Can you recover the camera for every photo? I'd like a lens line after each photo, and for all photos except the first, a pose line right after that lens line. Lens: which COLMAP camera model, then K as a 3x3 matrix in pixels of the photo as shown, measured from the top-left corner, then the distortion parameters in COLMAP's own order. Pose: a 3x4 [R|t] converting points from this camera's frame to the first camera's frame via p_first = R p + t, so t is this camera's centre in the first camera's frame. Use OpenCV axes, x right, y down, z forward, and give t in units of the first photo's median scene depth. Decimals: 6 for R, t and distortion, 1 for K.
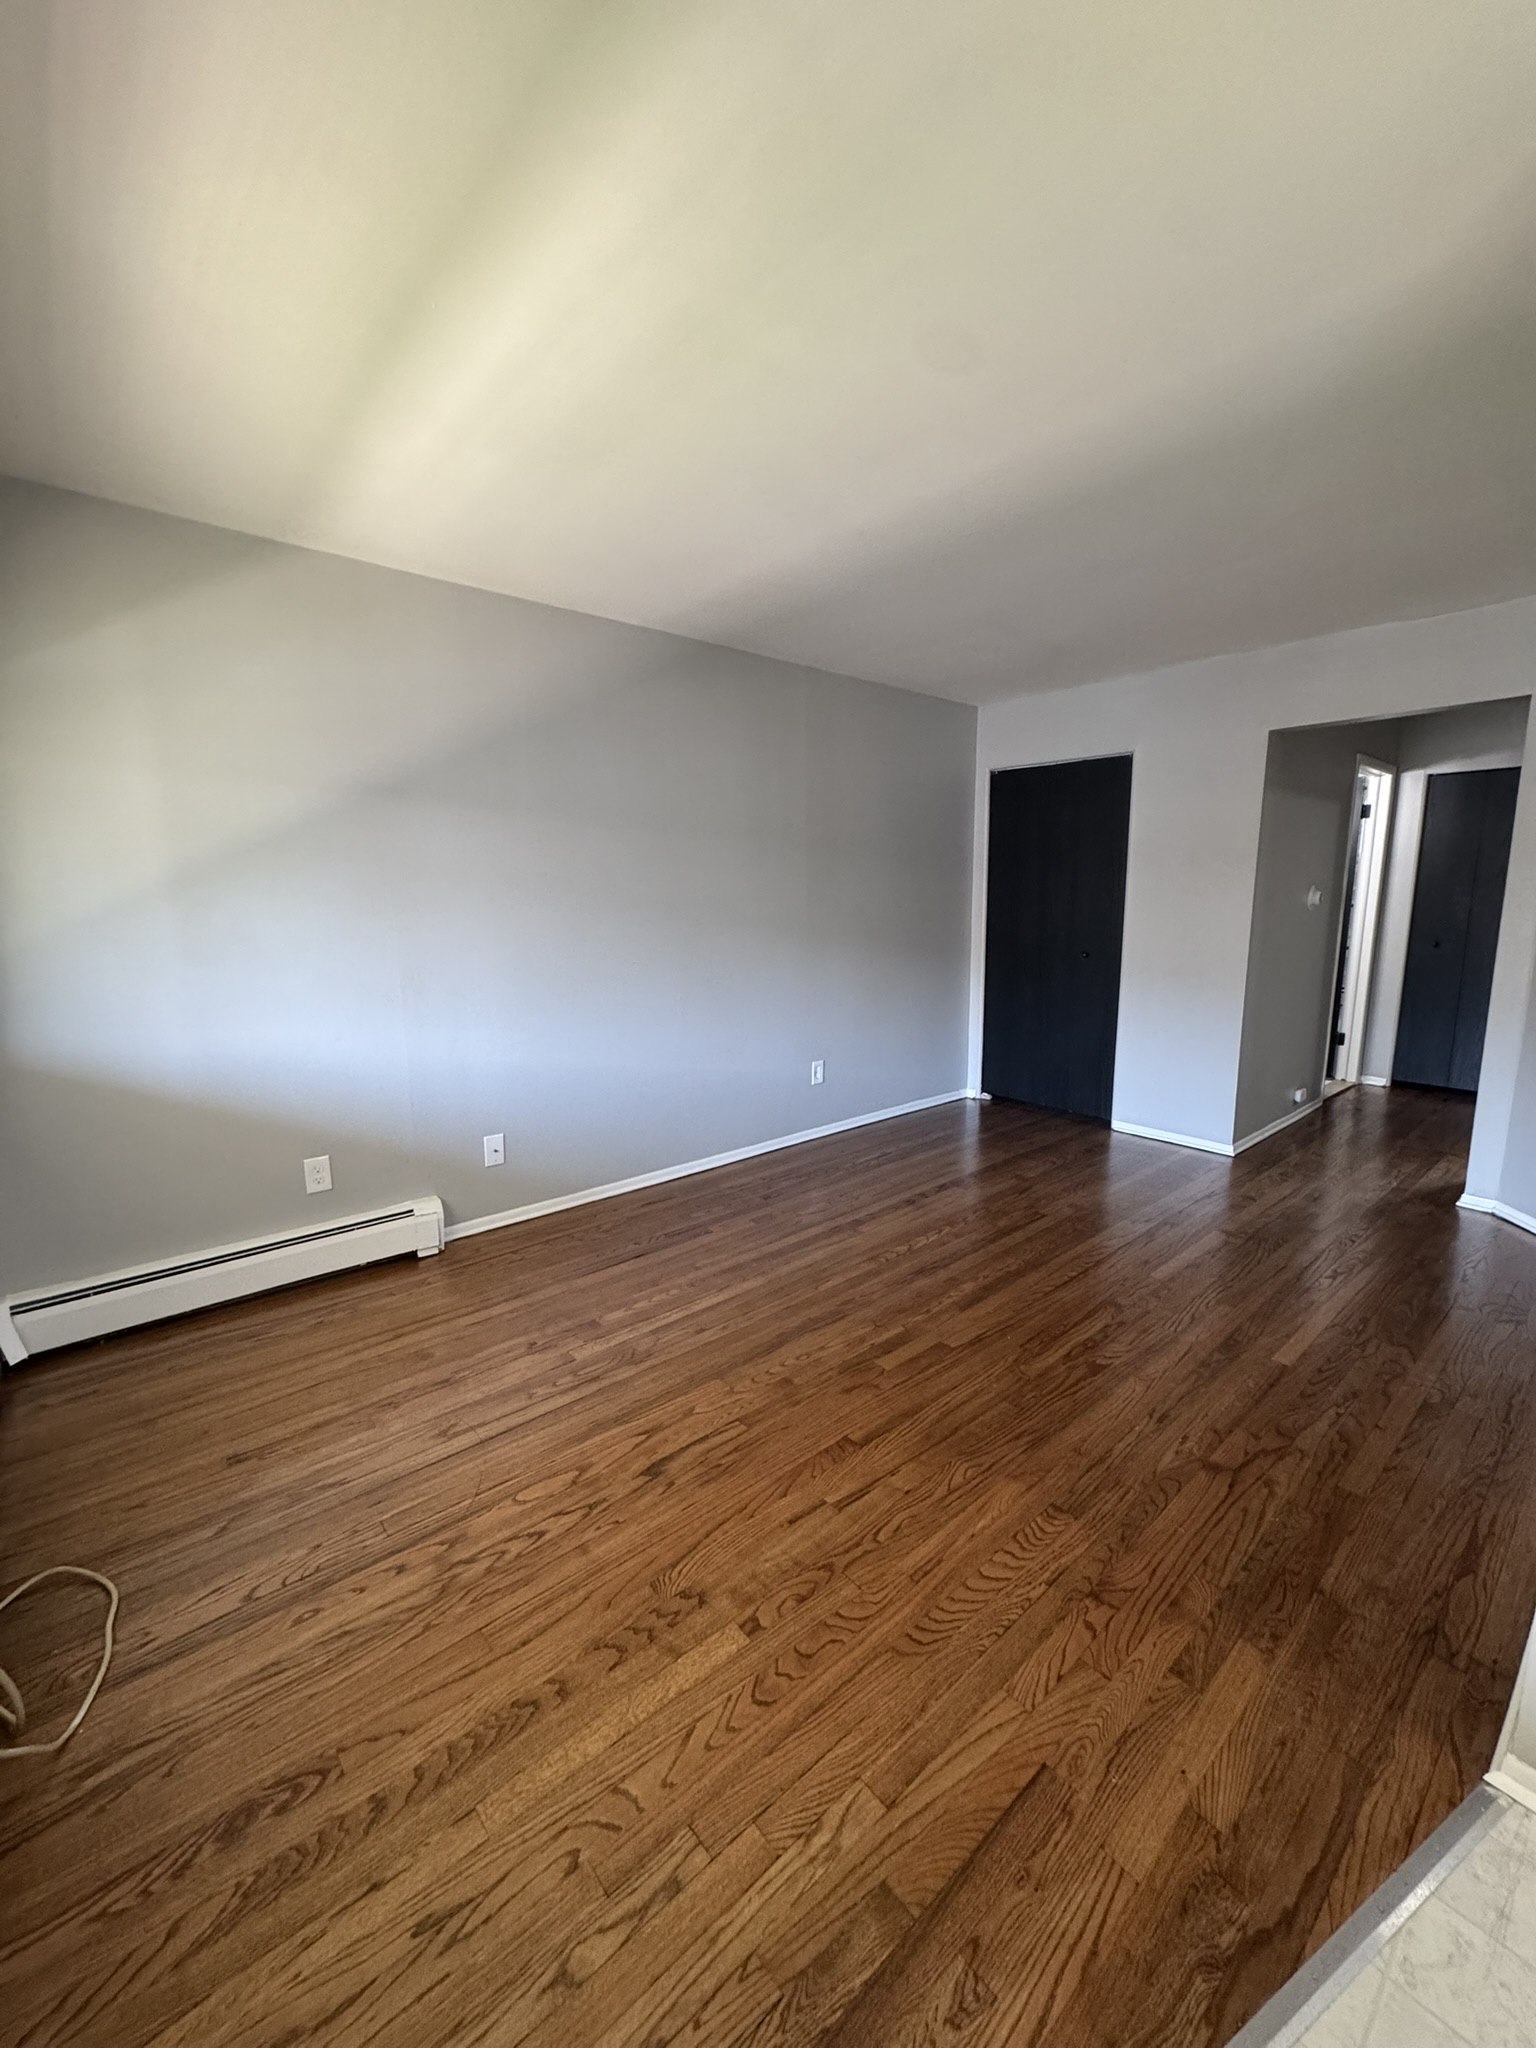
lens RADIAL K [[812.3, 0, 768.0], [0, 812.3, 1024.0], [0, 0, 1]] dist [-0.001064, -0.000051]
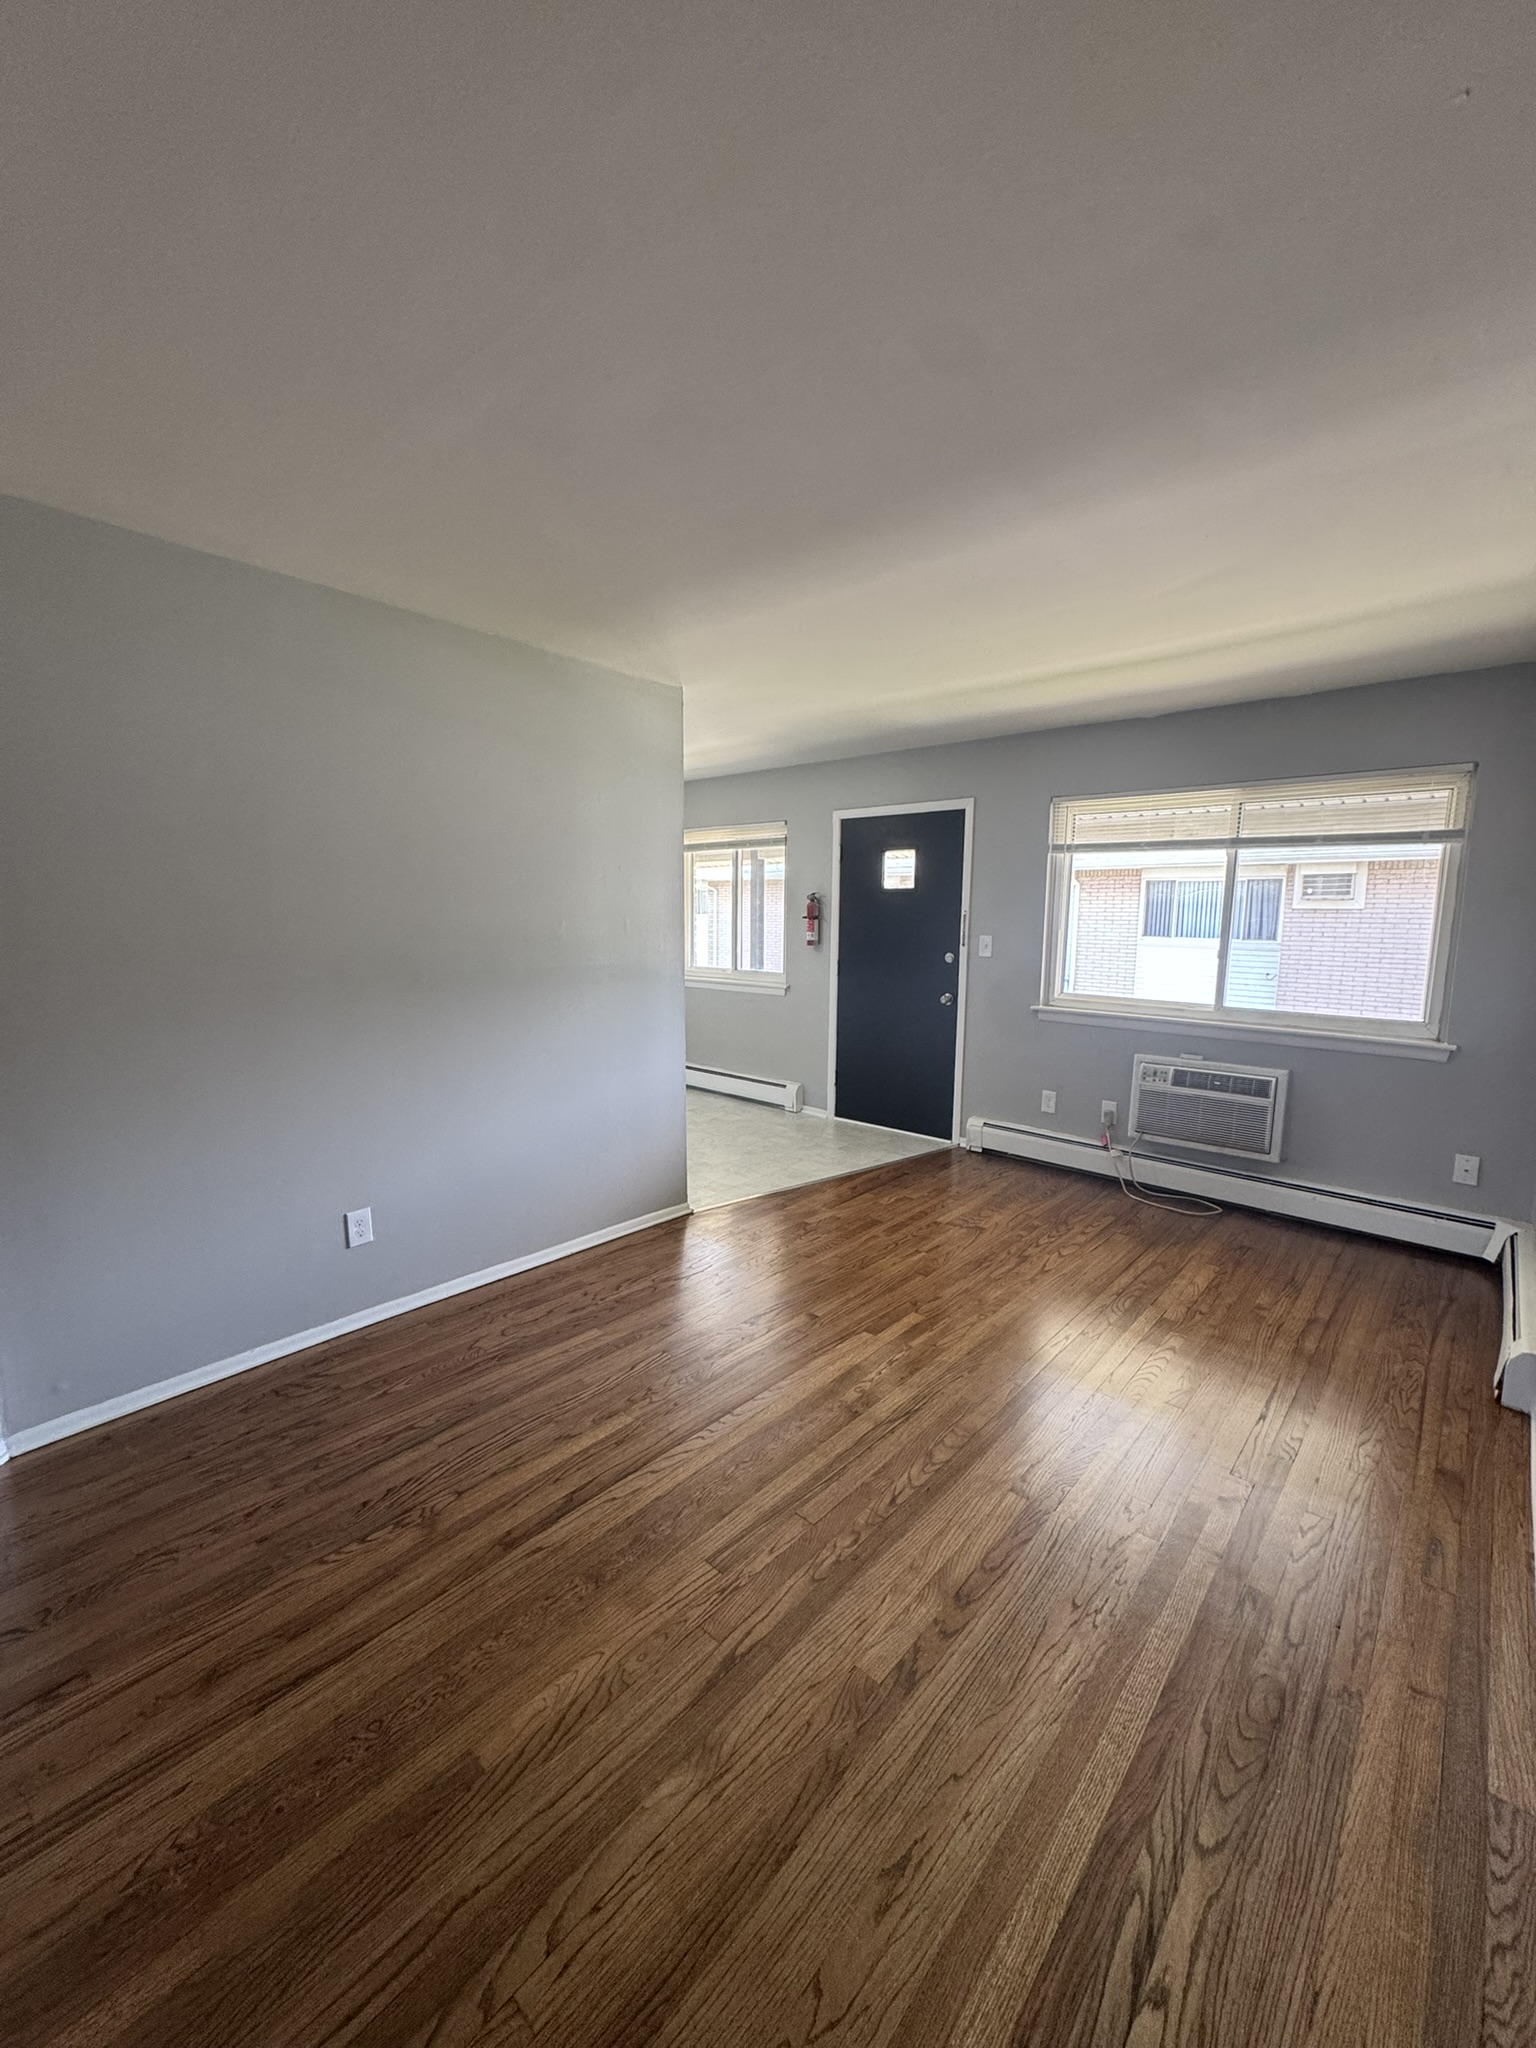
lens RADIAL K [[812.3, 0, 768.0], [0, 812.3, 1024.0], [0, 0, 1]] dist [-0.001064, -0.000051]
pose [[-0.992000, 0.012982, -0.125572, 0.502763], [-0.023583, 0.958131, 0.285359, -0.353080], [0.124019, 0.286037, -0.950159, 1.949523]]
